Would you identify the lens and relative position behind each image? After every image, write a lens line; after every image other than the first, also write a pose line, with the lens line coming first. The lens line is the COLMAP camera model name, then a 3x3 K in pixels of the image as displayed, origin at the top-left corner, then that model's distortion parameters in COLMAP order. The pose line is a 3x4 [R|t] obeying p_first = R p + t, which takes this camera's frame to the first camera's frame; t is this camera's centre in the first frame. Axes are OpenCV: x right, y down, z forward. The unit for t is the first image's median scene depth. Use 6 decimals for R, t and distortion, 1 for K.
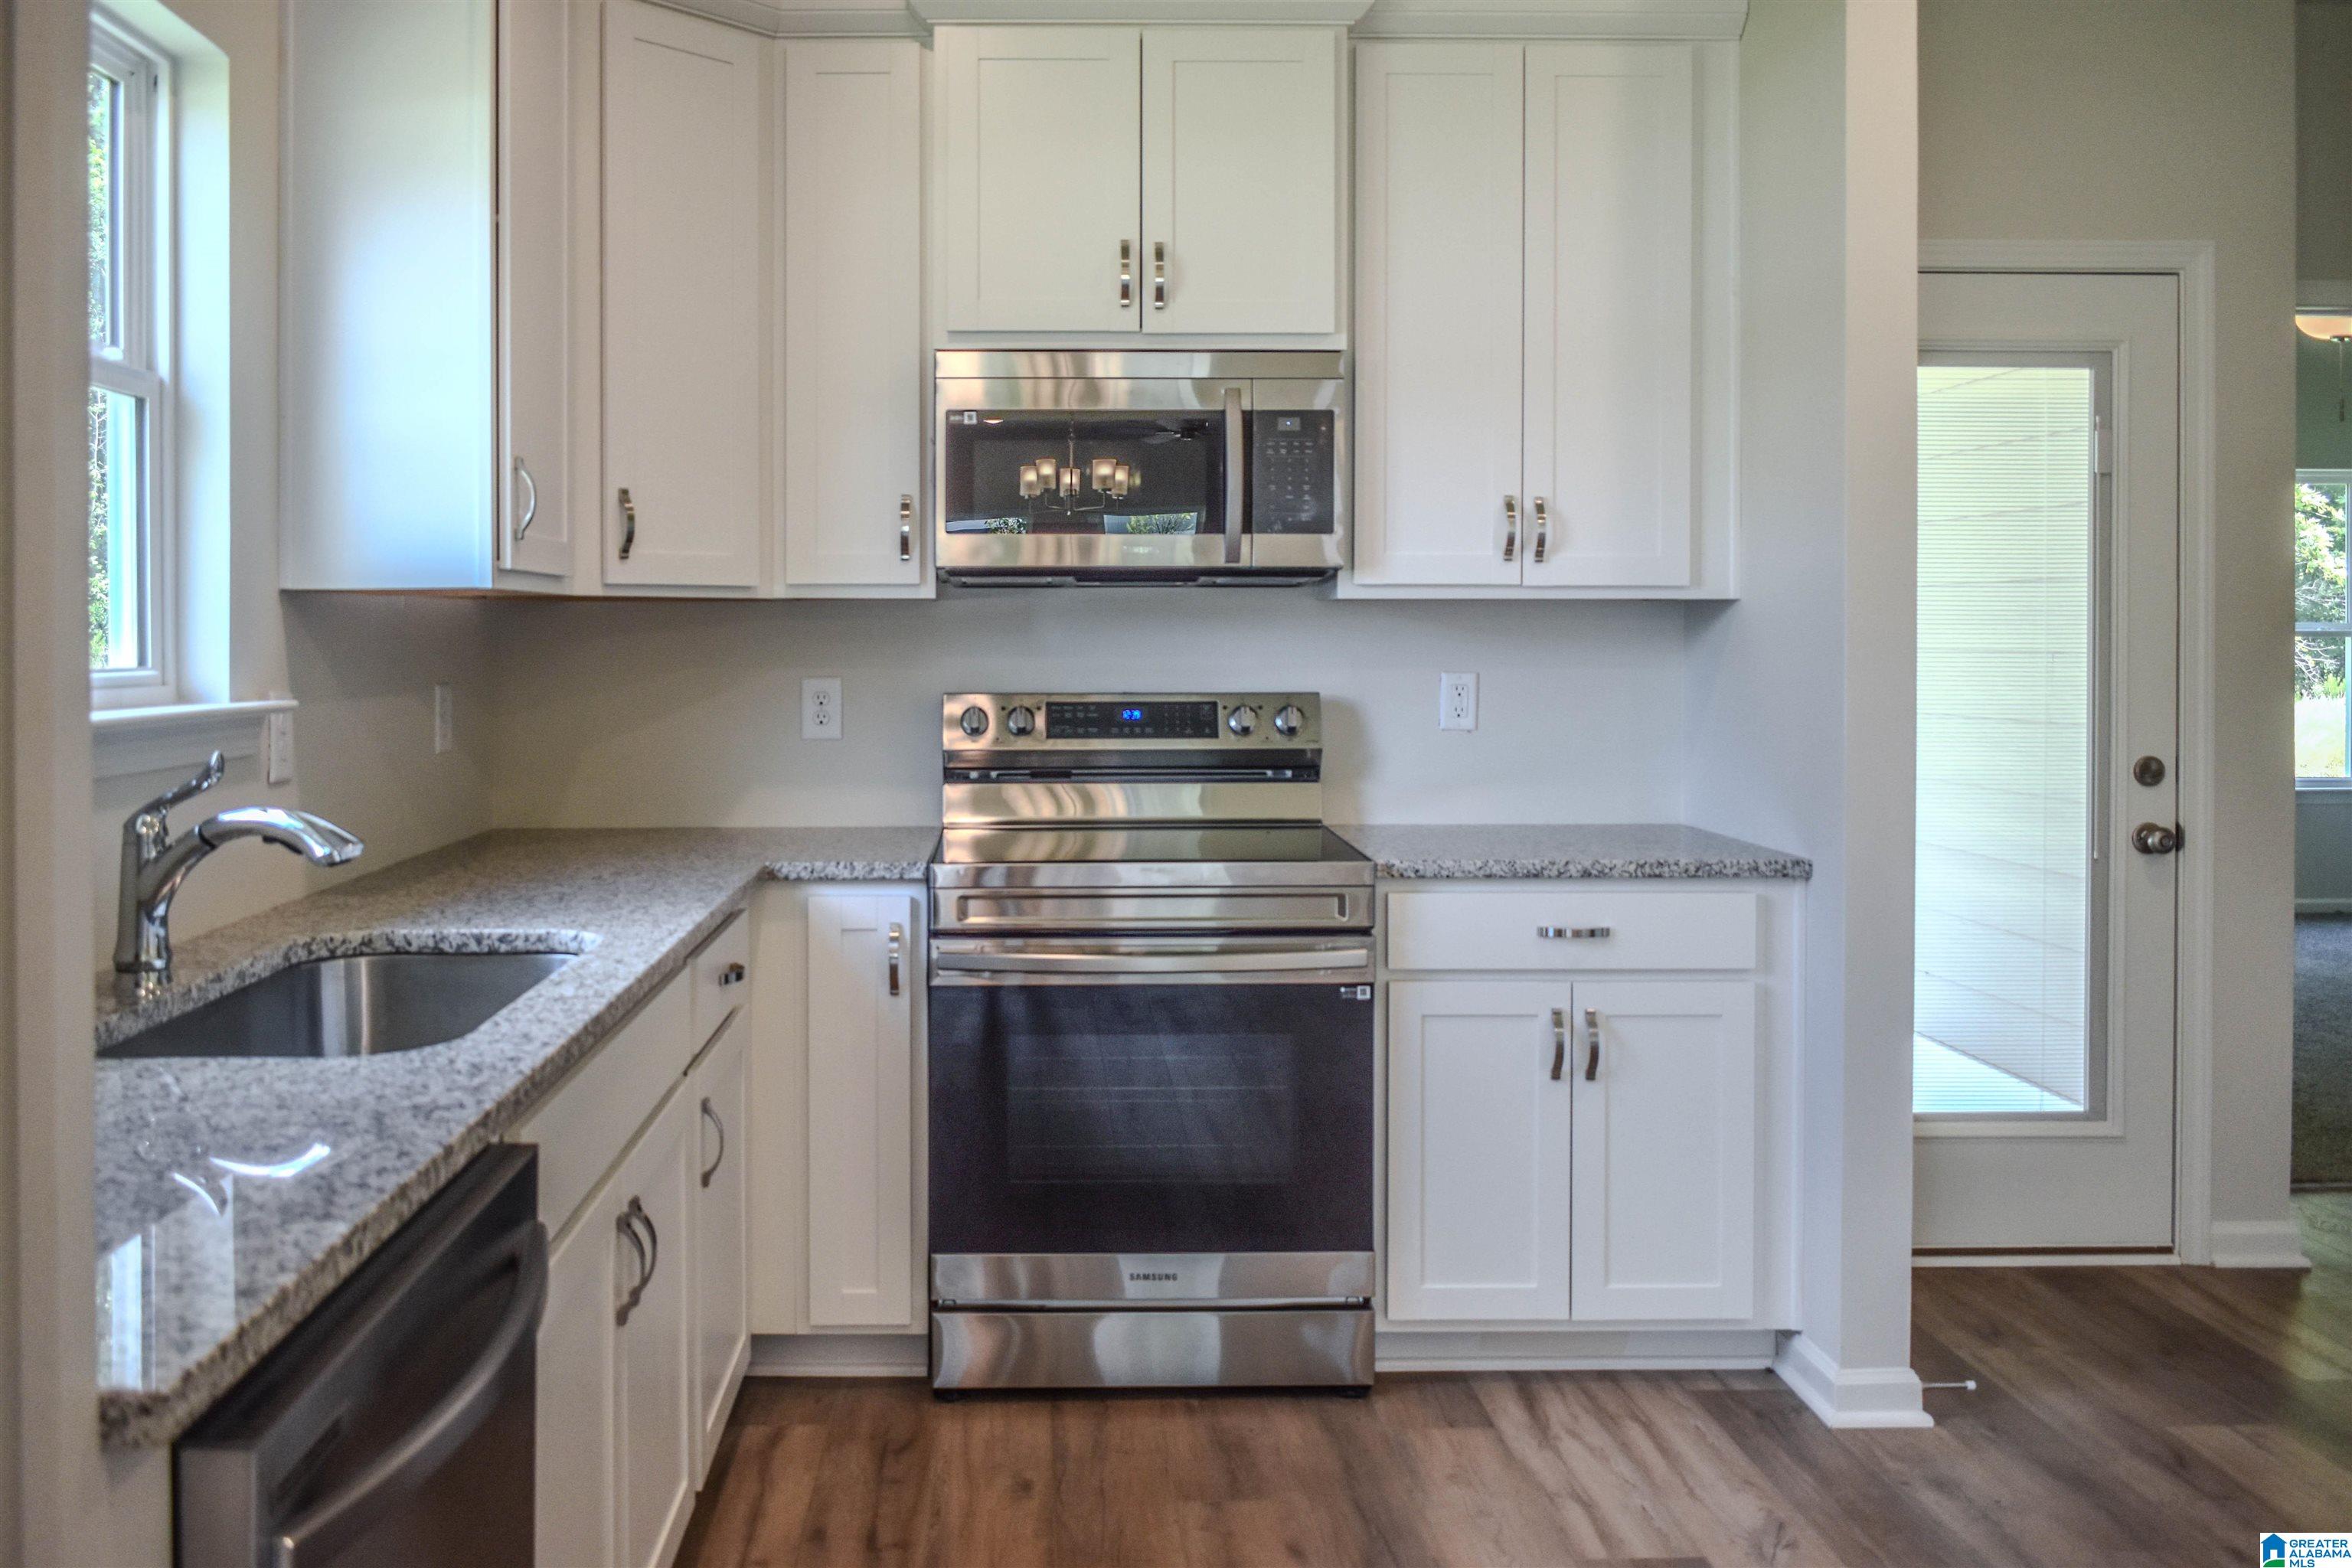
lens RADIAL K [[1932.7, 0, 1048.7], [0, 1932.7, 634.8], [0, 0, 1]] dist [-0.051390, 0.015520]
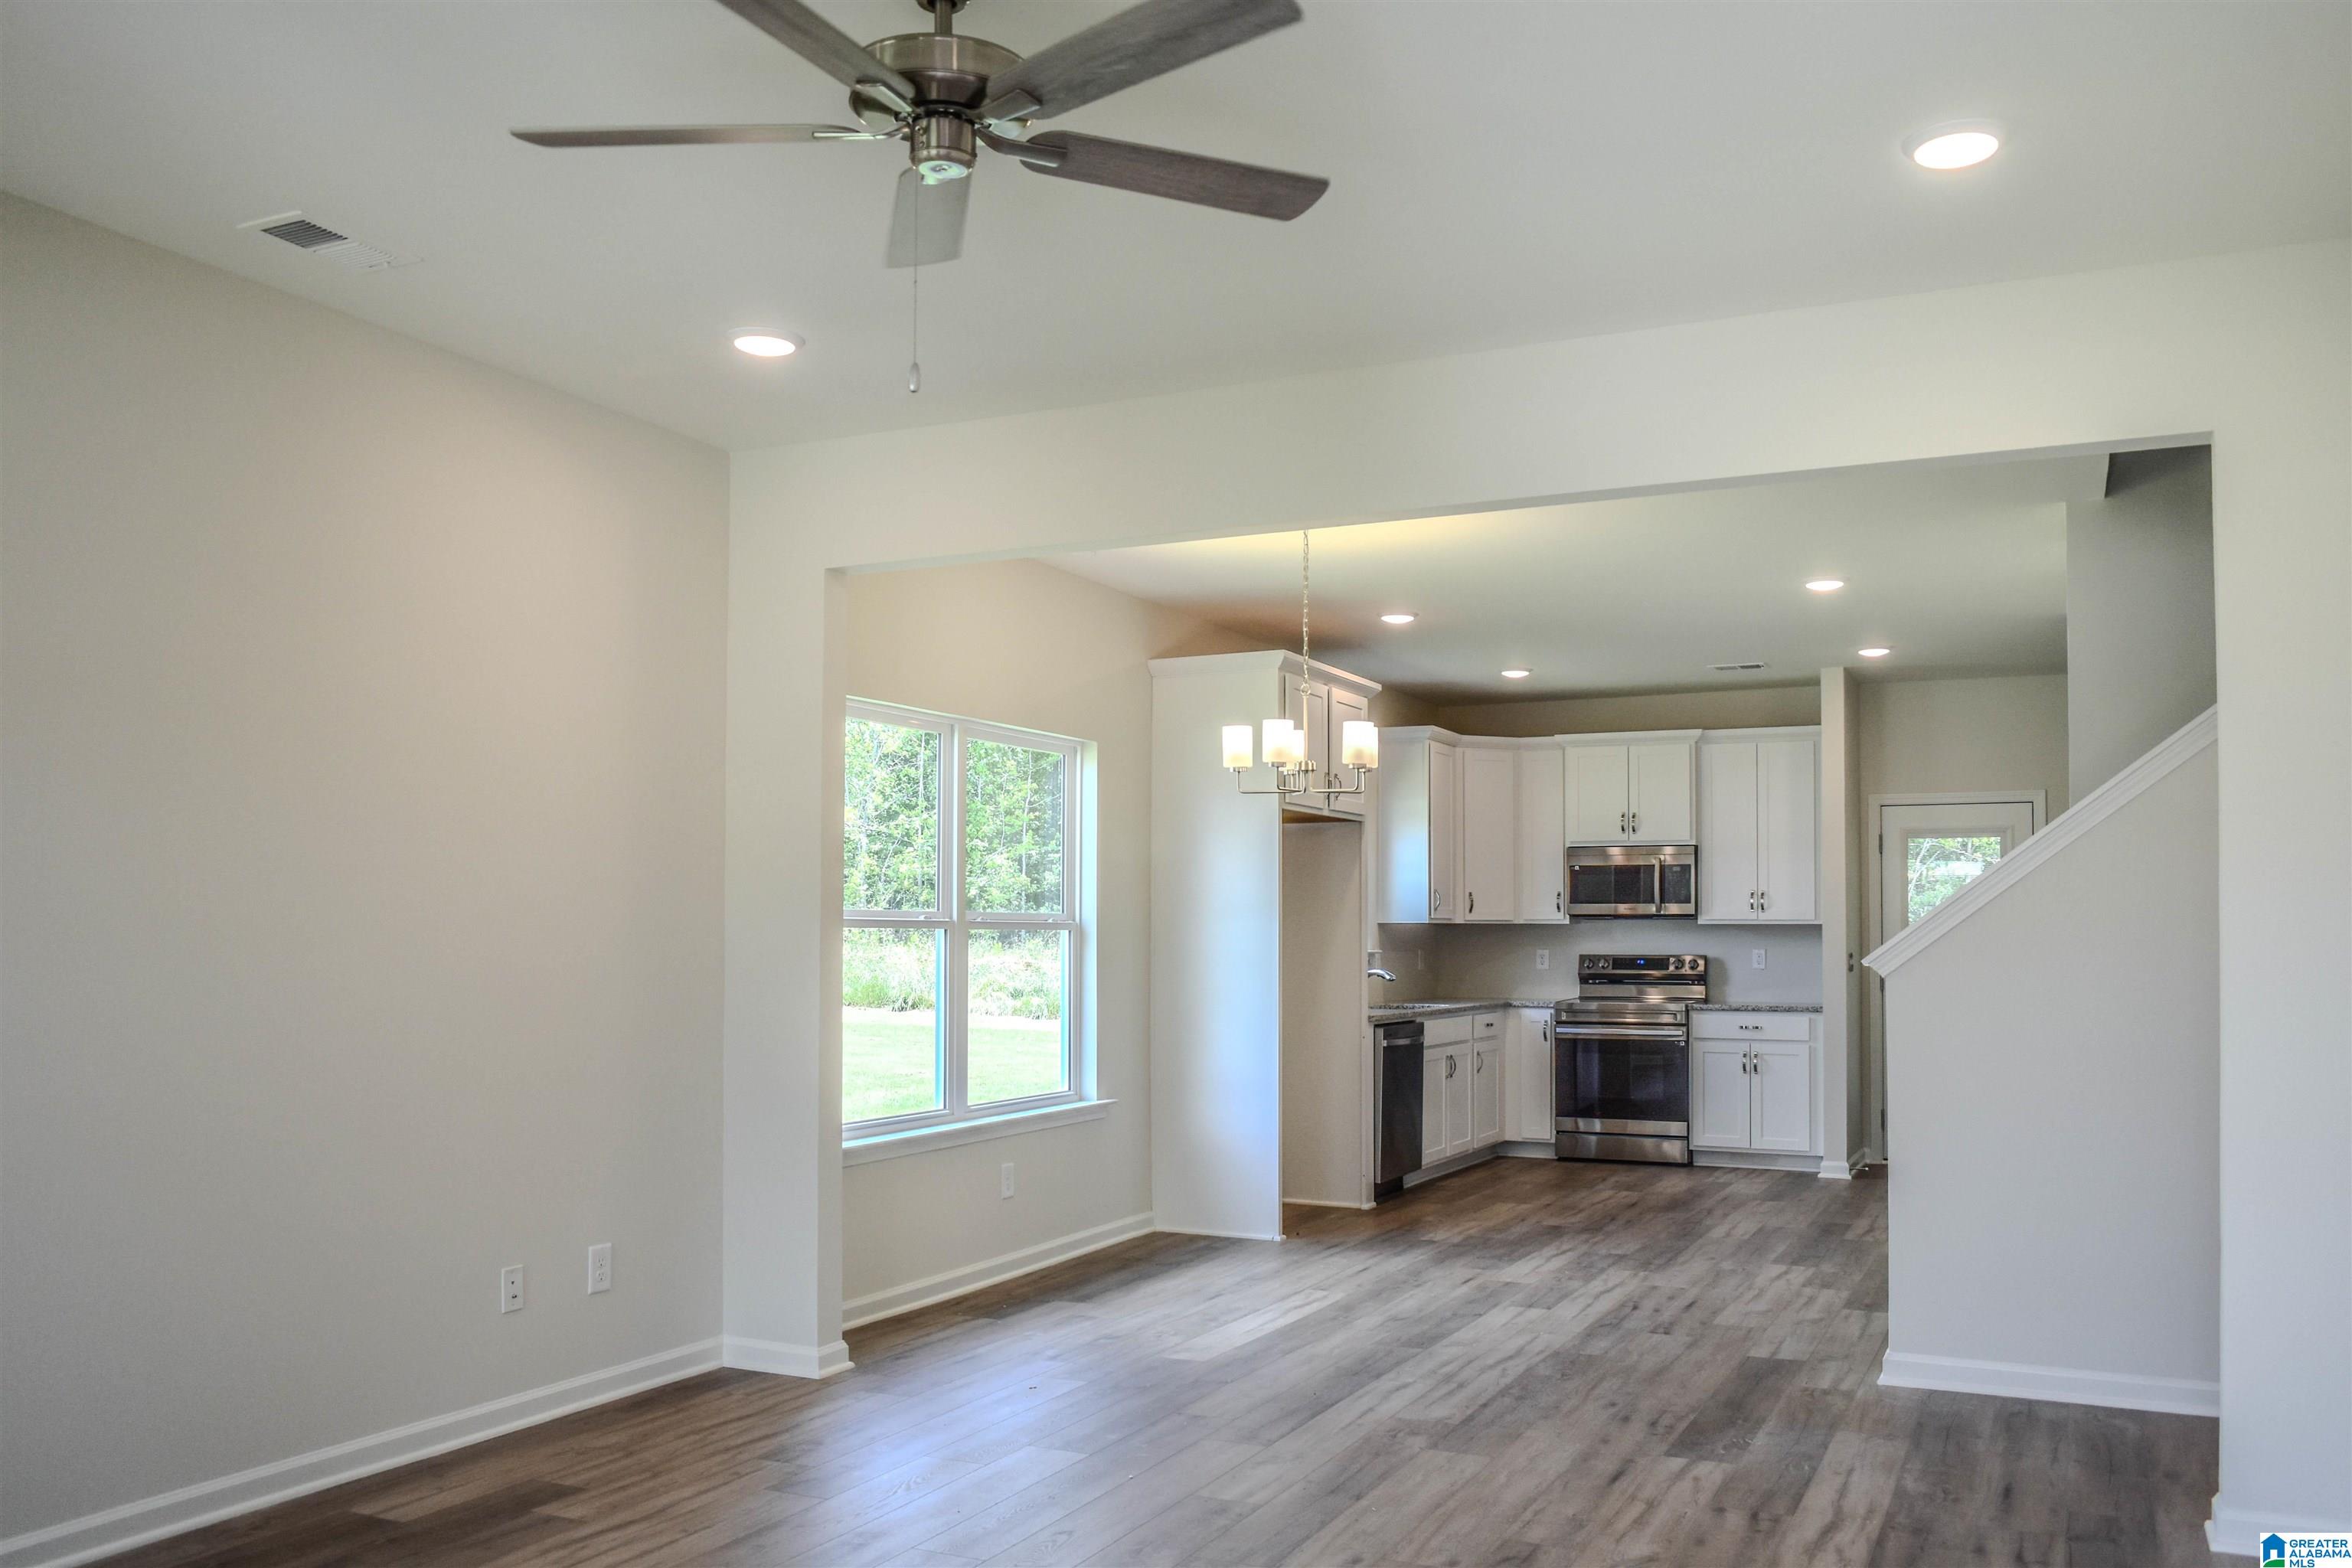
lens RADIAL K [[1932.7, 0, 1189.1], [0, 1932.7, 849.3], [0, 0, 1]] dist [-0.051390, 0.015520]
pose [[0.898442, -0.016100, -0.438797, 0.799197], [-0.004324, 0.998955, -0.045507, 0.005896], [0.439071, 0.042783, 0.897433, -2.197992]]
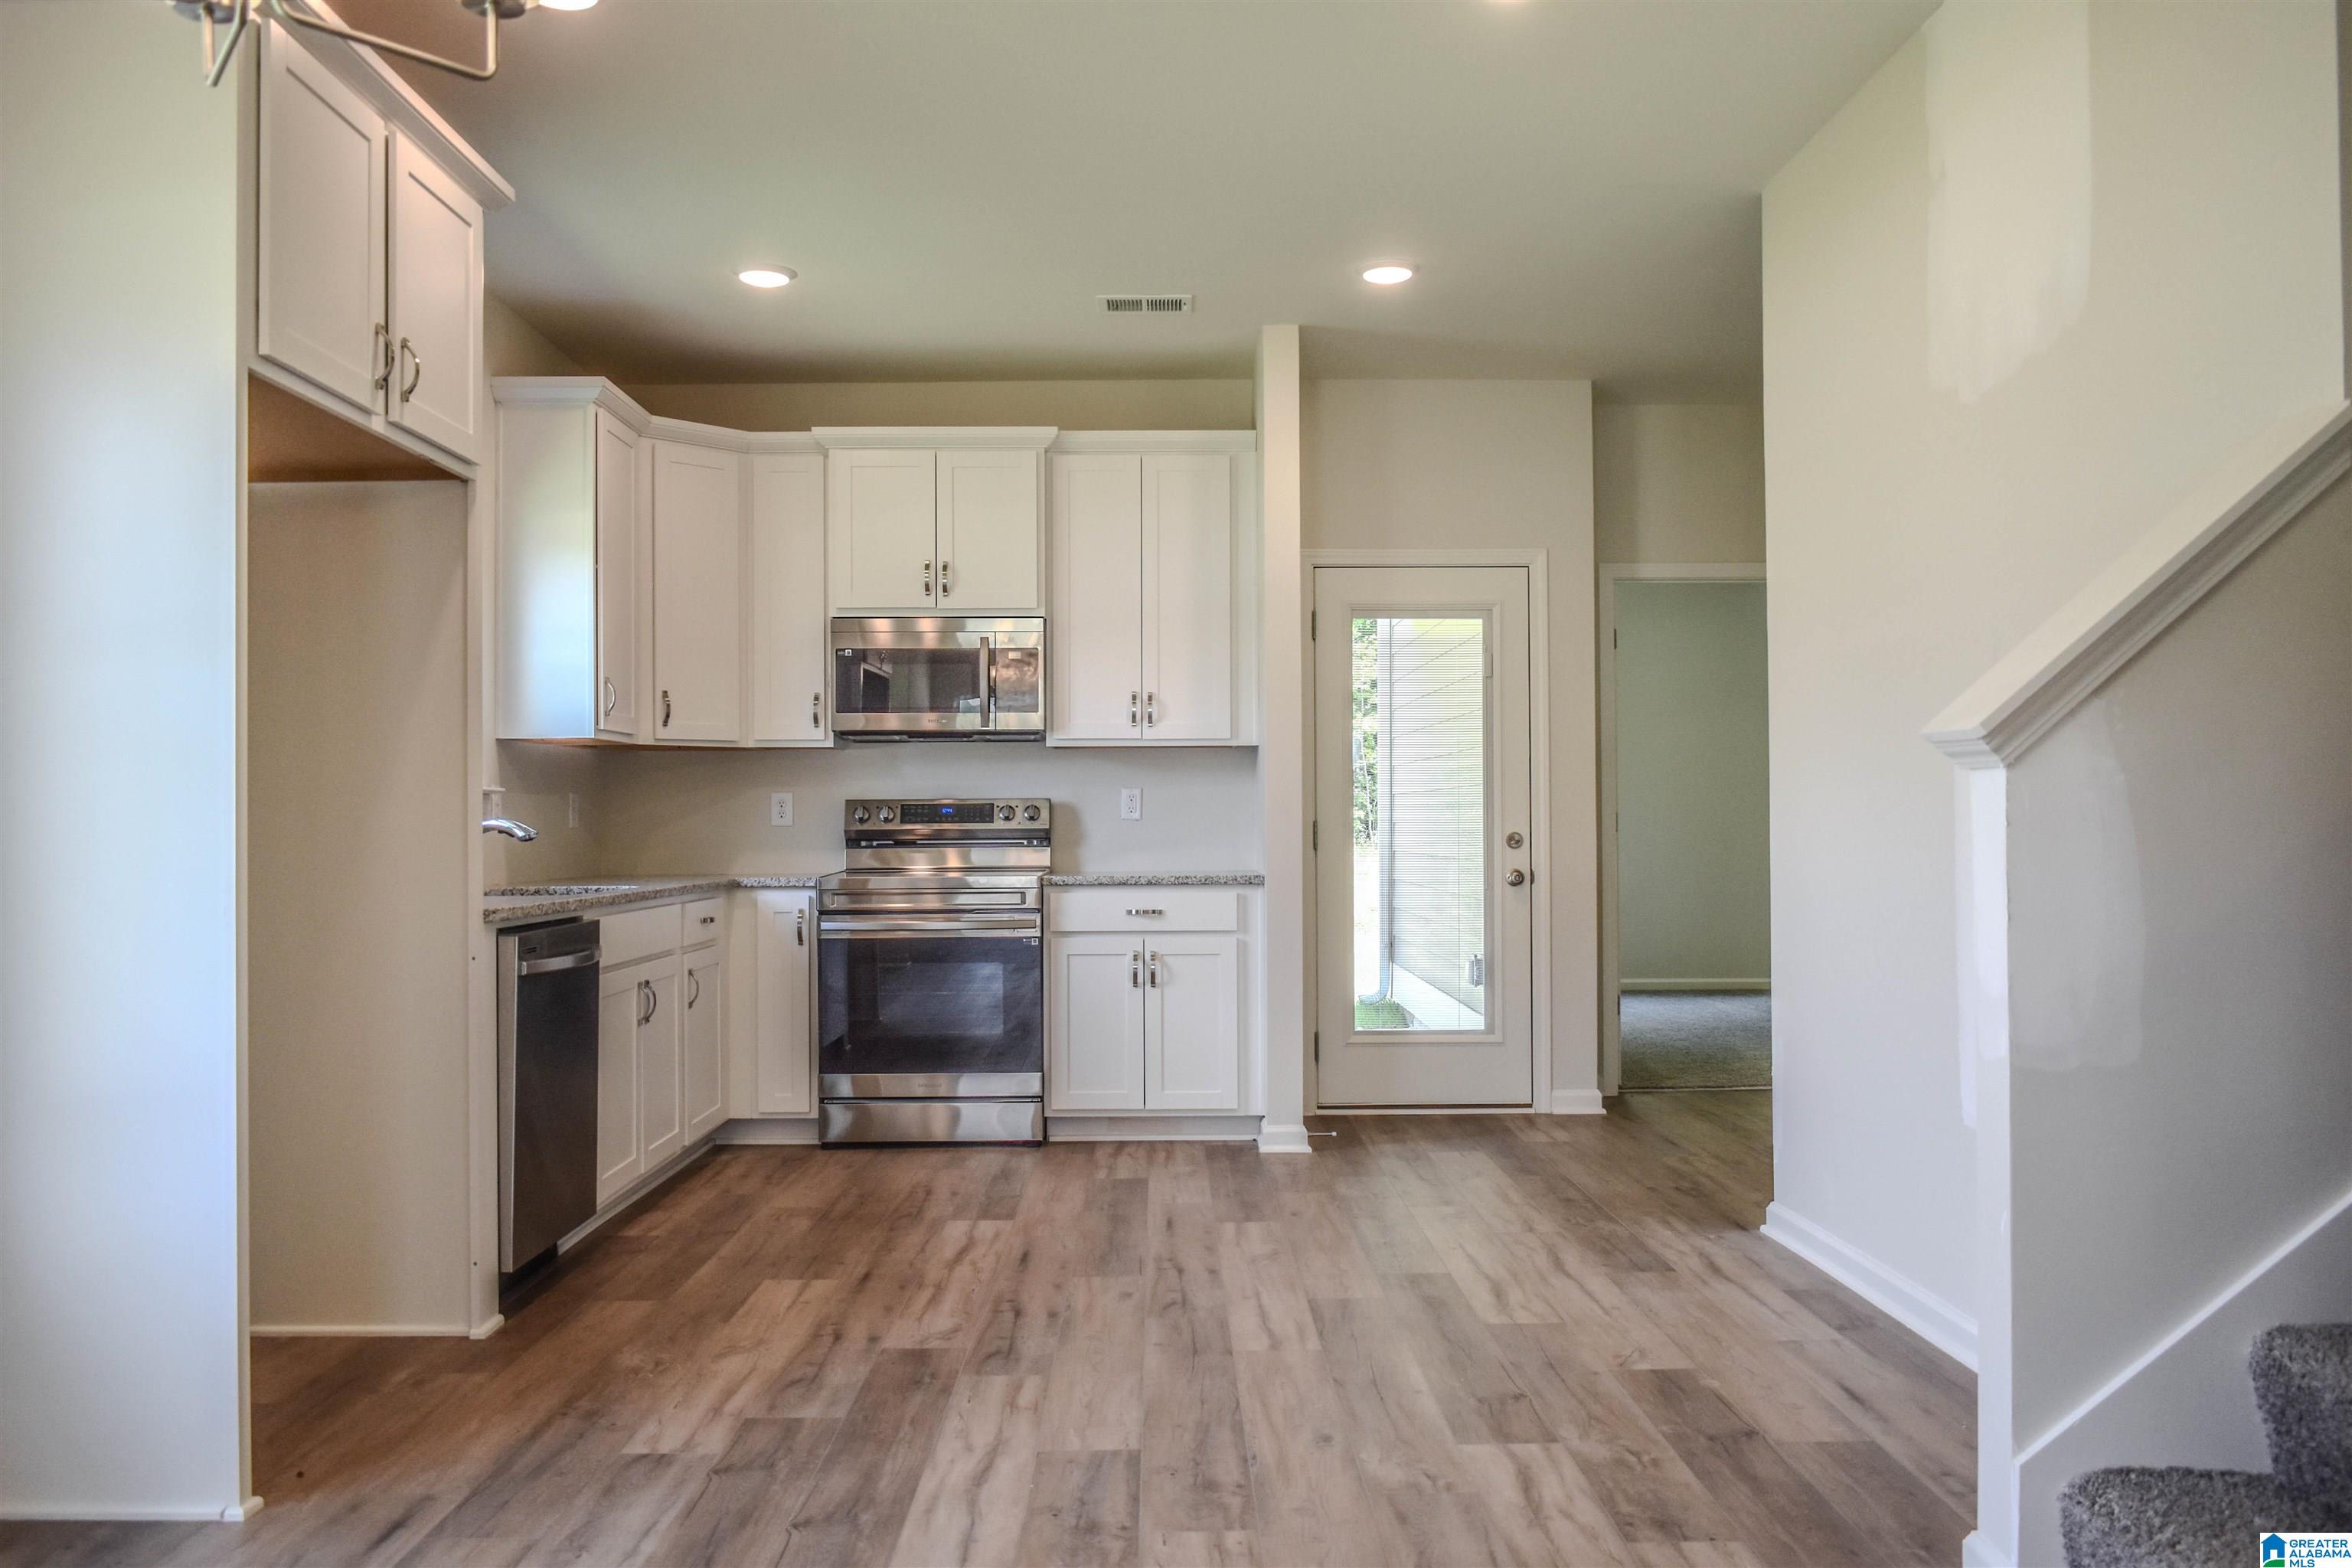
lens RADIAL K [[1932.7, 0, 1239.7], [0, 1932.7, 794.9], [0, 0, 1]] dist [-0.051390, 0.015520]
pose [[0.999760, -0.005105, 0.021301, 0.310085], [0.005414, 0.999881, -0.014467, 0.059555], [-0.021225, 0.014578, 0.999668, -0.934466]]
